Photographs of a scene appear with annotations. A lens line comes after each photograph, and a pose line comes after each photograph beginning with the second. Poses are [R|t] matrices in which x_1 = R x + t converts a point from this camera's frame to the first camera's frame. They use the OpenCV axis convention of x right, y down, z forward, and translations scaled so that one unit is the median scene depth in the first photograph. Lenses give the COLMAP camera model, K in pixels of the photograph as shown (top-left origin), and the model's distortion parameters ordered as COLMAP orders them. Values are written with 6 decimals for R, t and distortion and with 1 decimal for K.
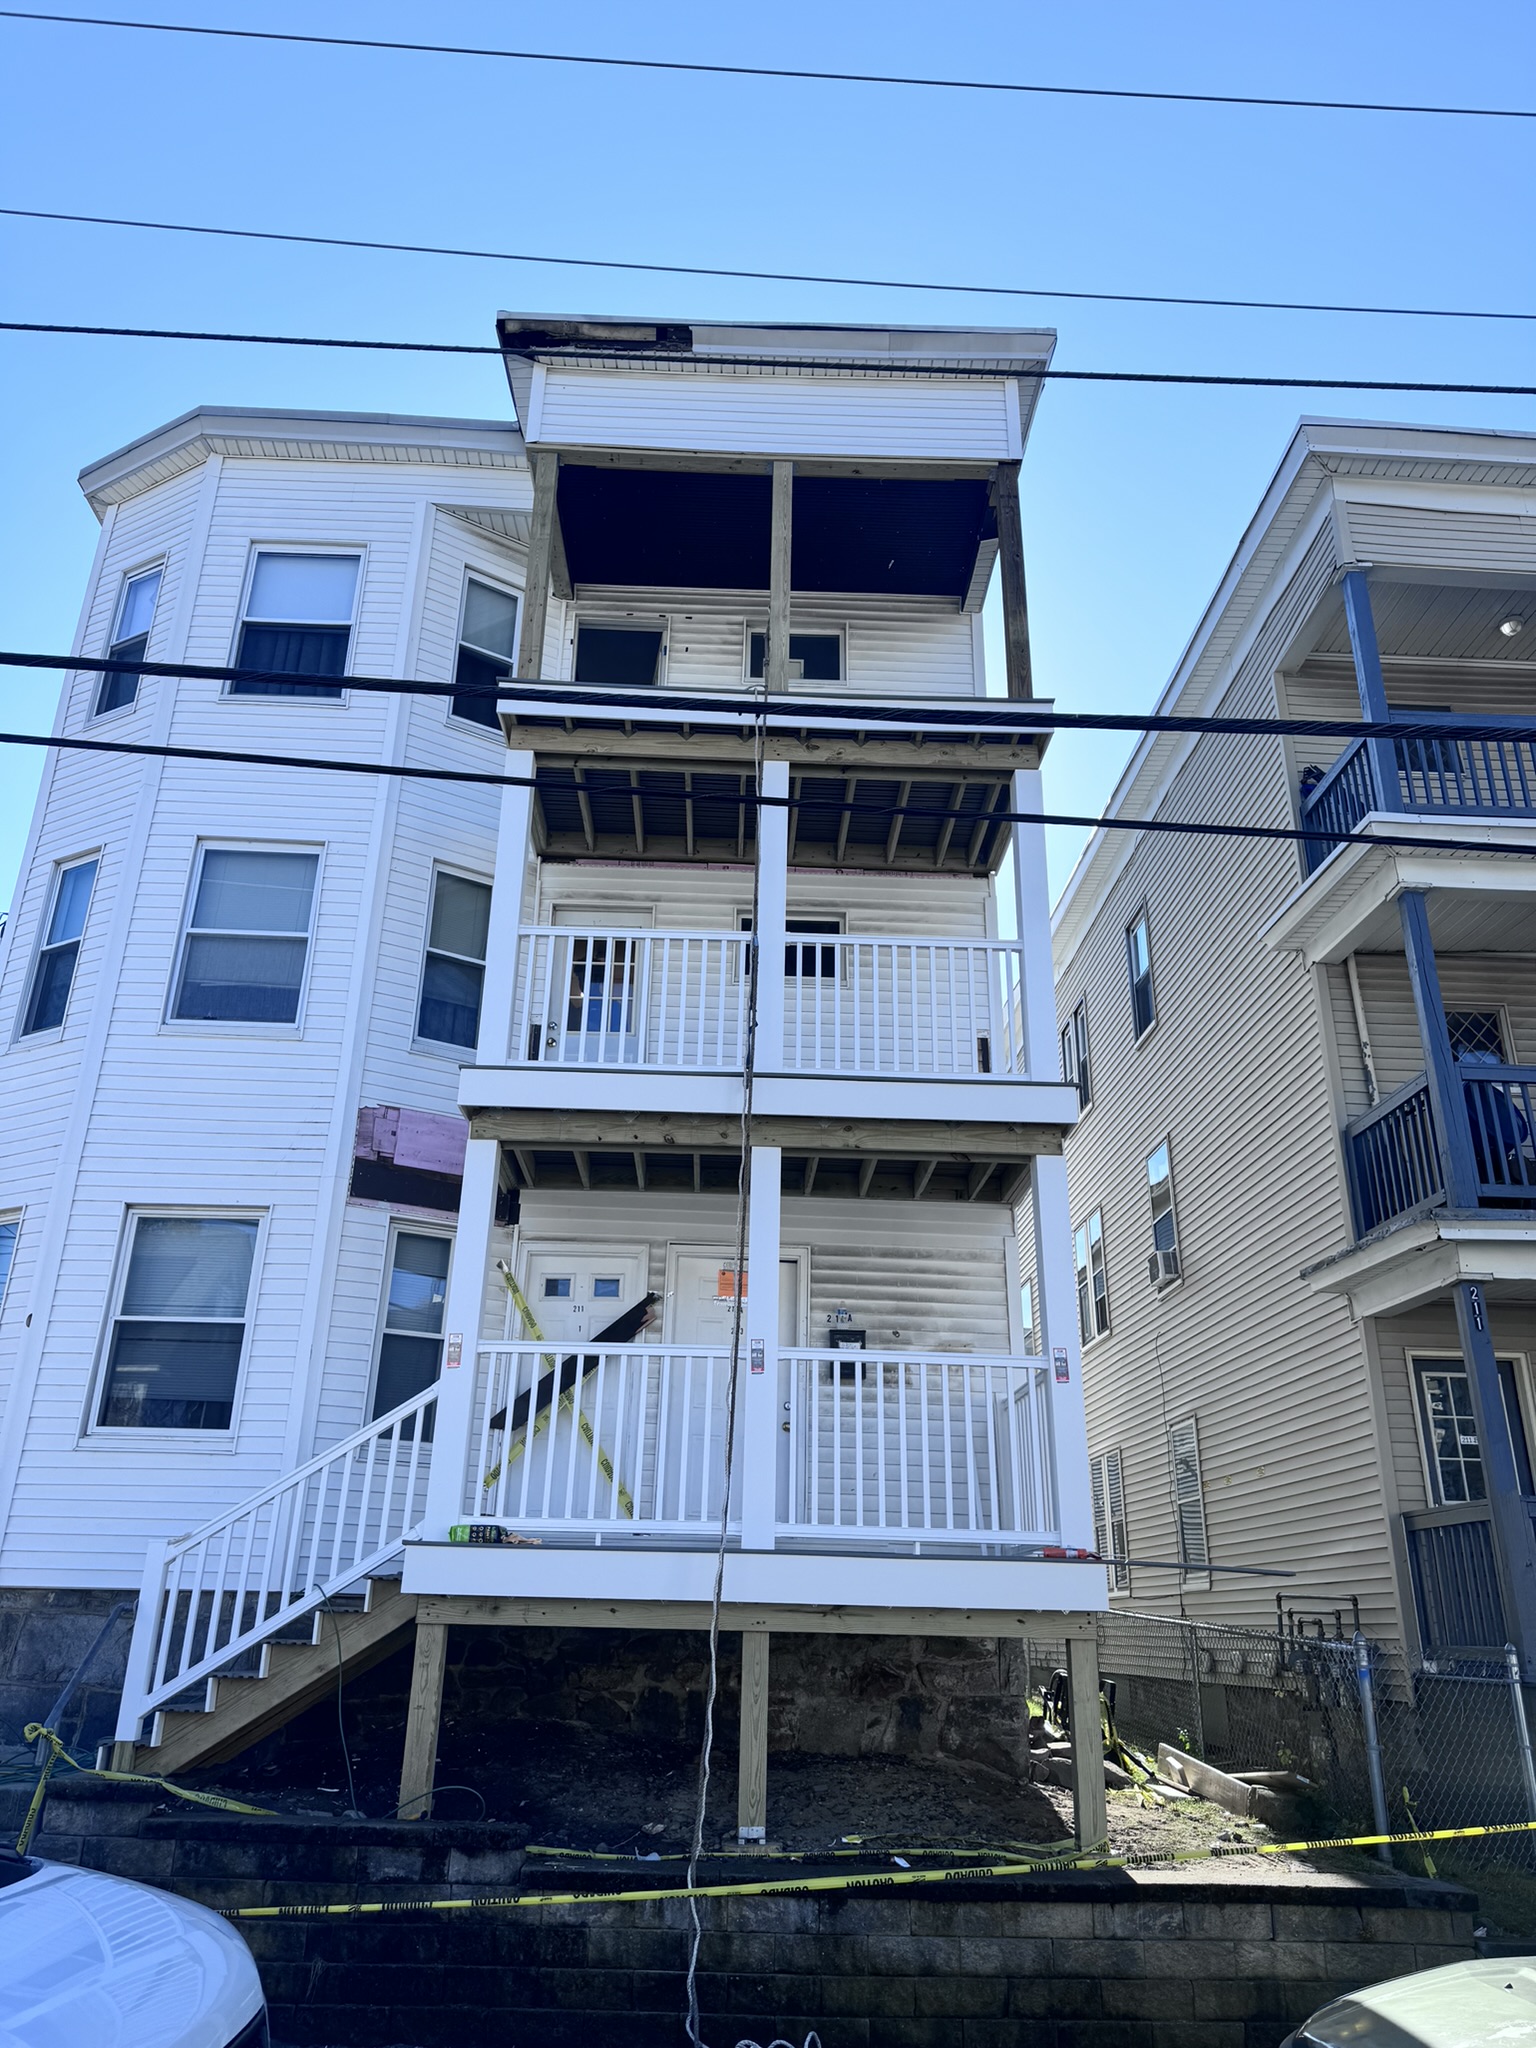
lens RADIAL K [[1419.6, 0, 754.2], [0, 1419.6, 1037.3], [0, 0, 1]] dist [0.075940, -0.083069]
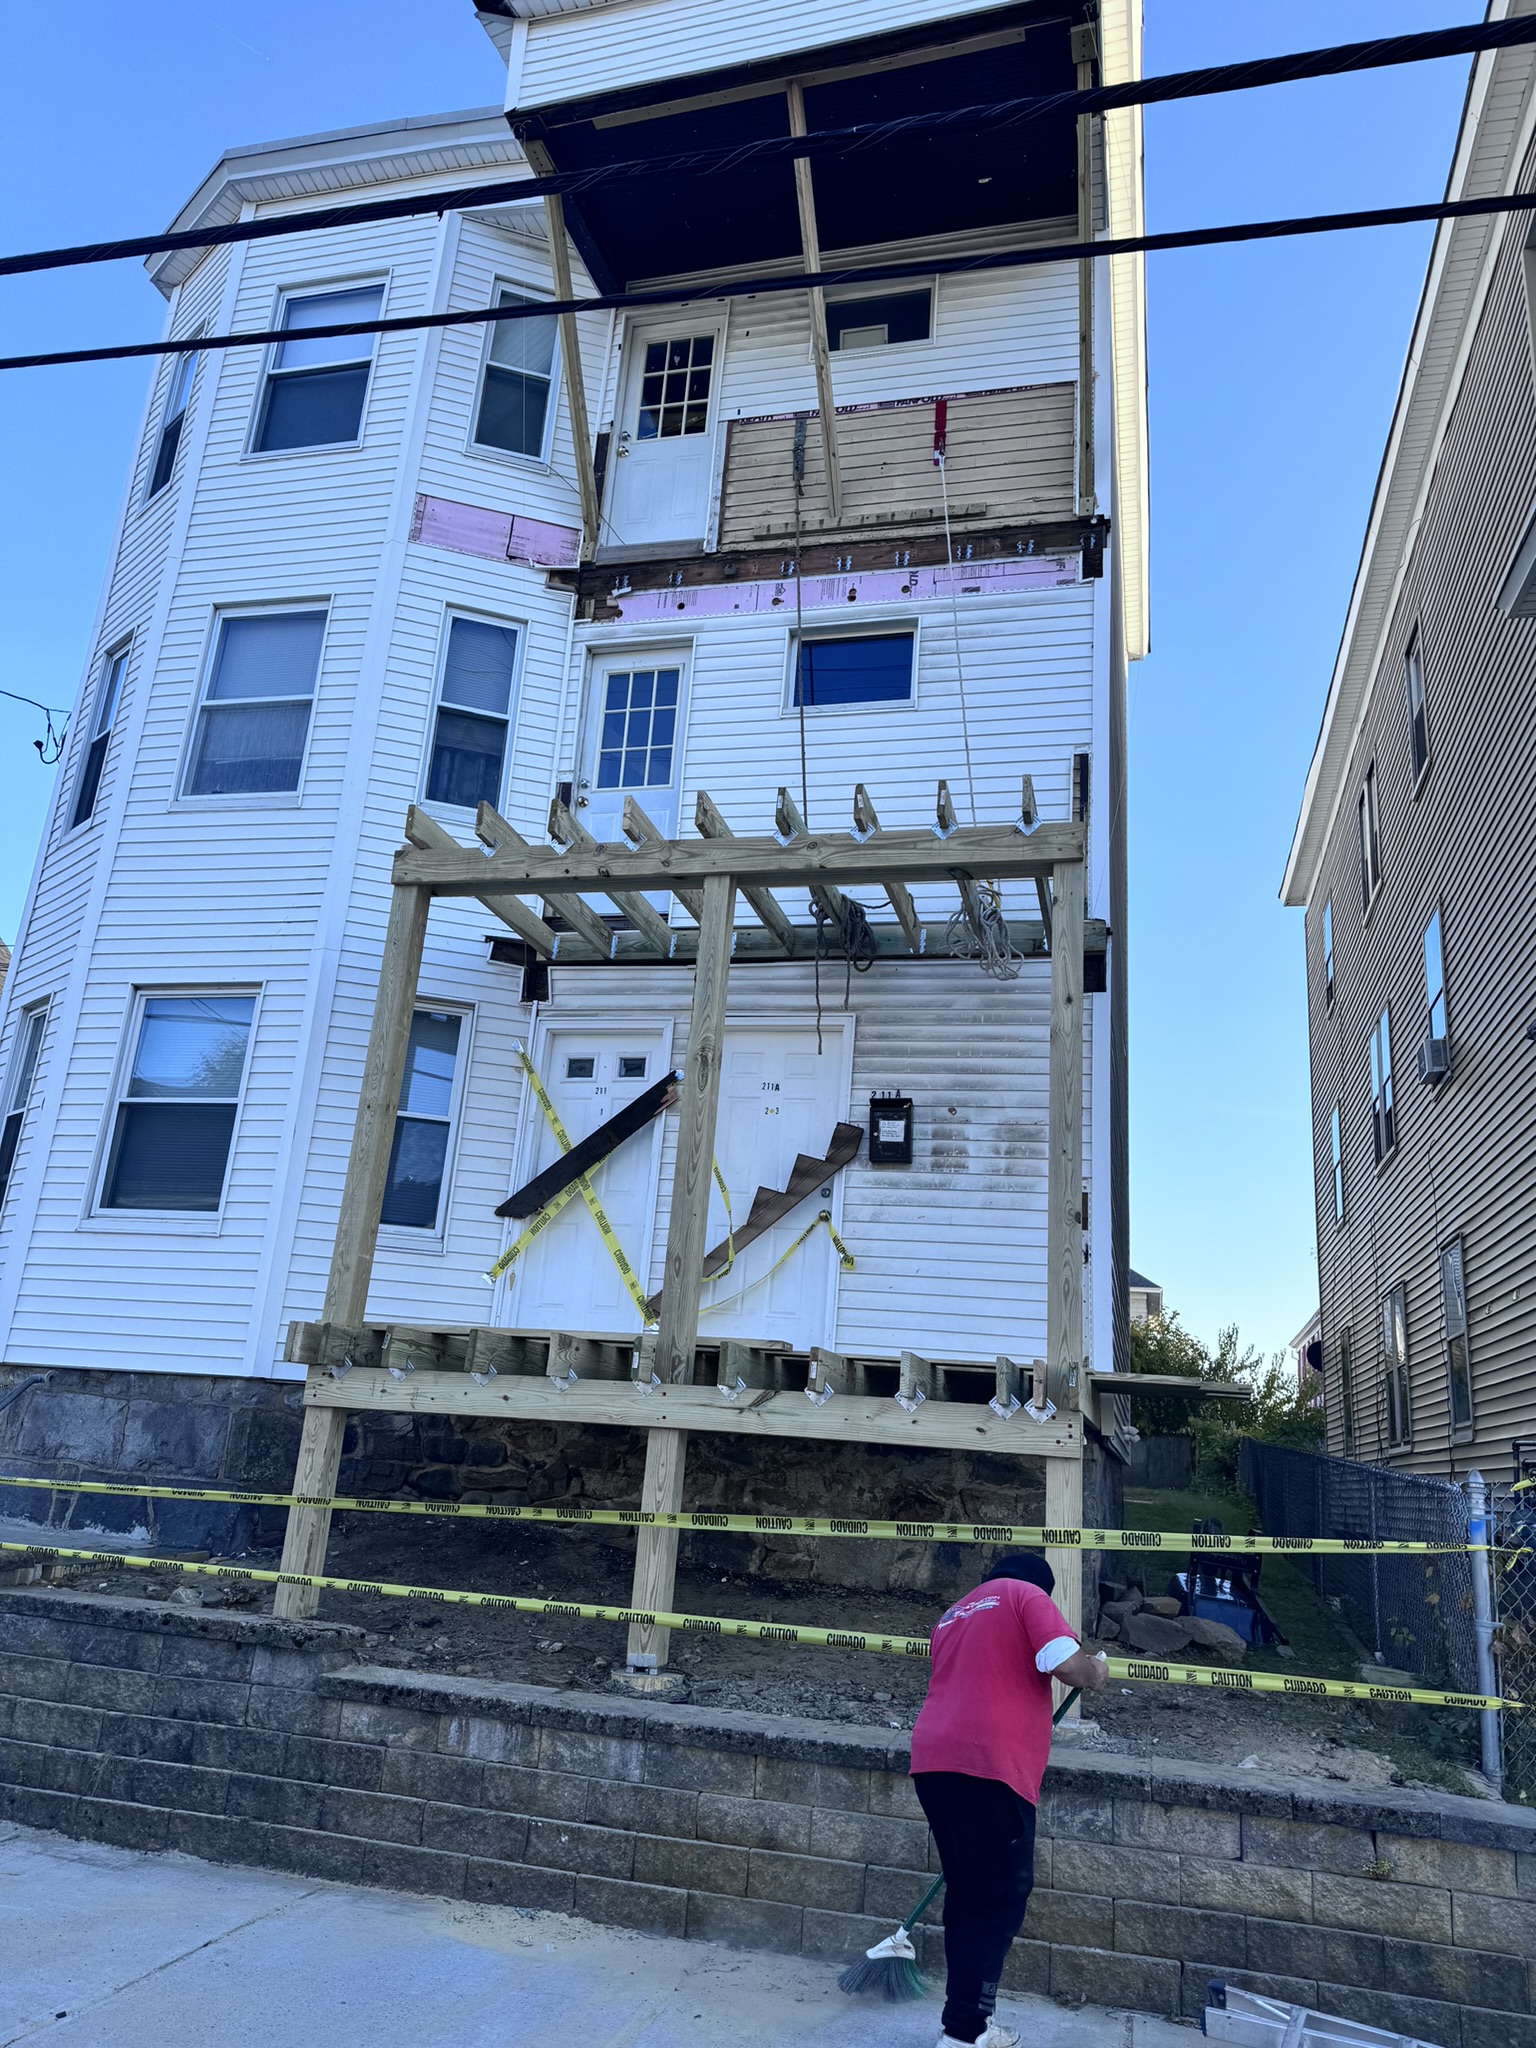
lens RADIAL K [[1419.6, 0, 772.7], [0, 1419.6, 1026.3], [0, 0, 1]] dist [0.075940, -0.083069]
pose [[0.961391, -0.034818, -0.272975, 0.235510], [0.057315, 0.995545, 0.074874, 0.094279], [0.269151, -0.087629, 0.959103, 0.187177]]
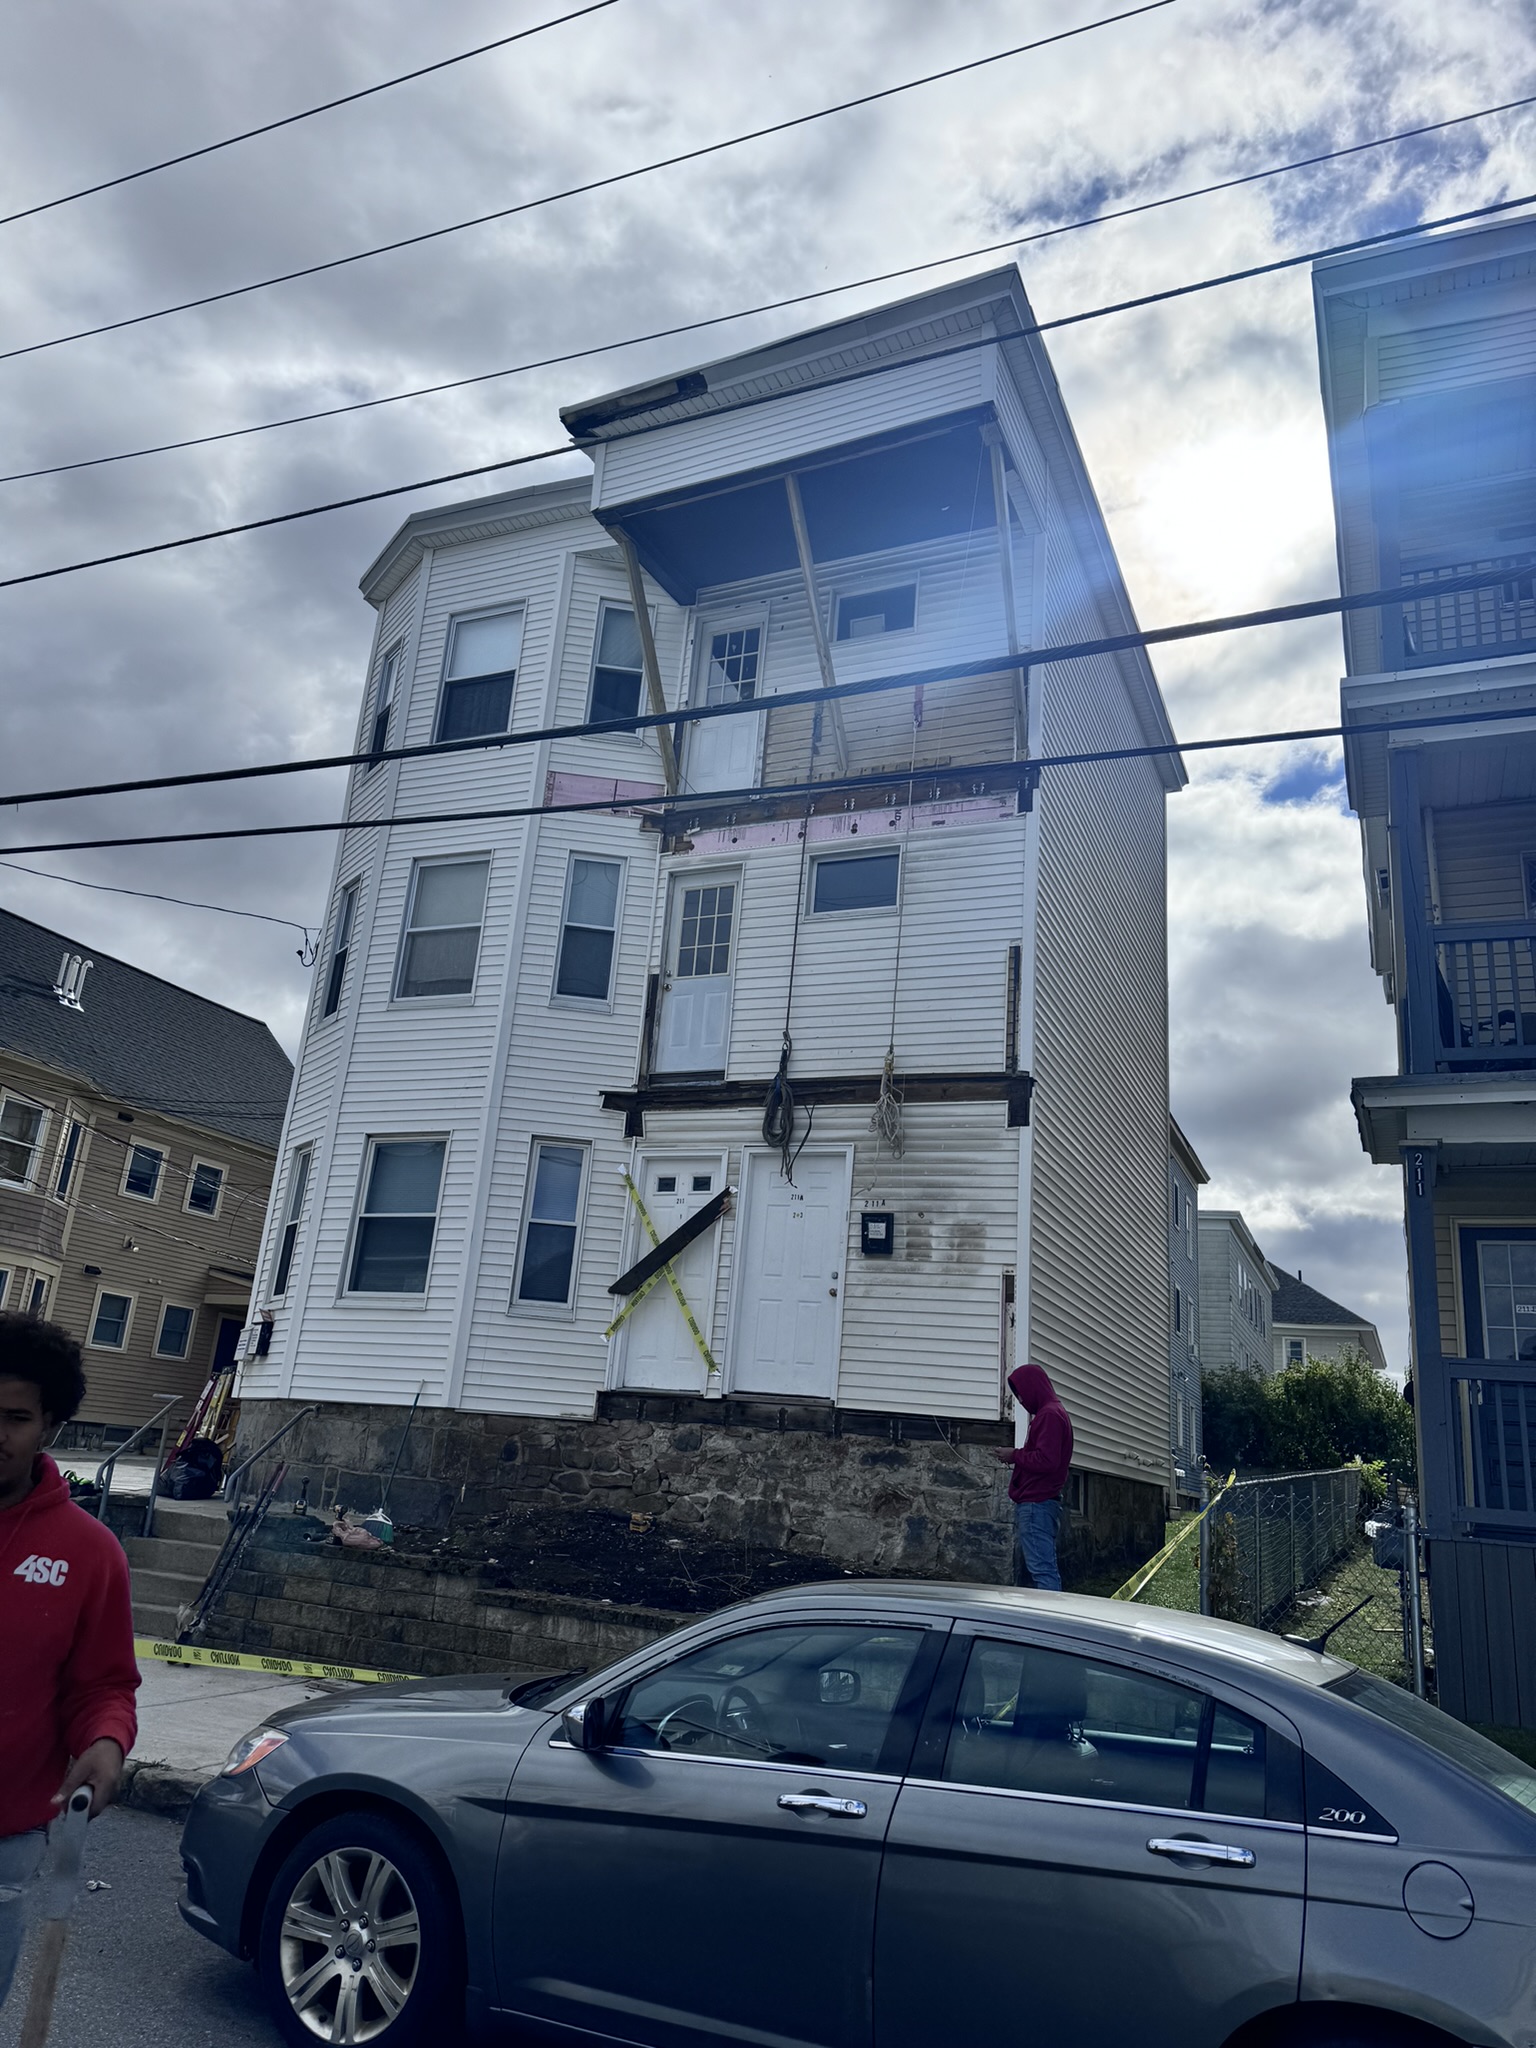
lens RADIAL K [[1419.6, 0, 762.4], [0, 1419.6, 1023.9], [0, 0, 1]] dist [0.075940, -0.083069]
pose [[0.901993, -0.080809, -0.424121, 0.501834], [0.106548, 0.993608, 0.037284, -0.001872], [0.418398, -0.078819, 0.904838, -0.082716]]
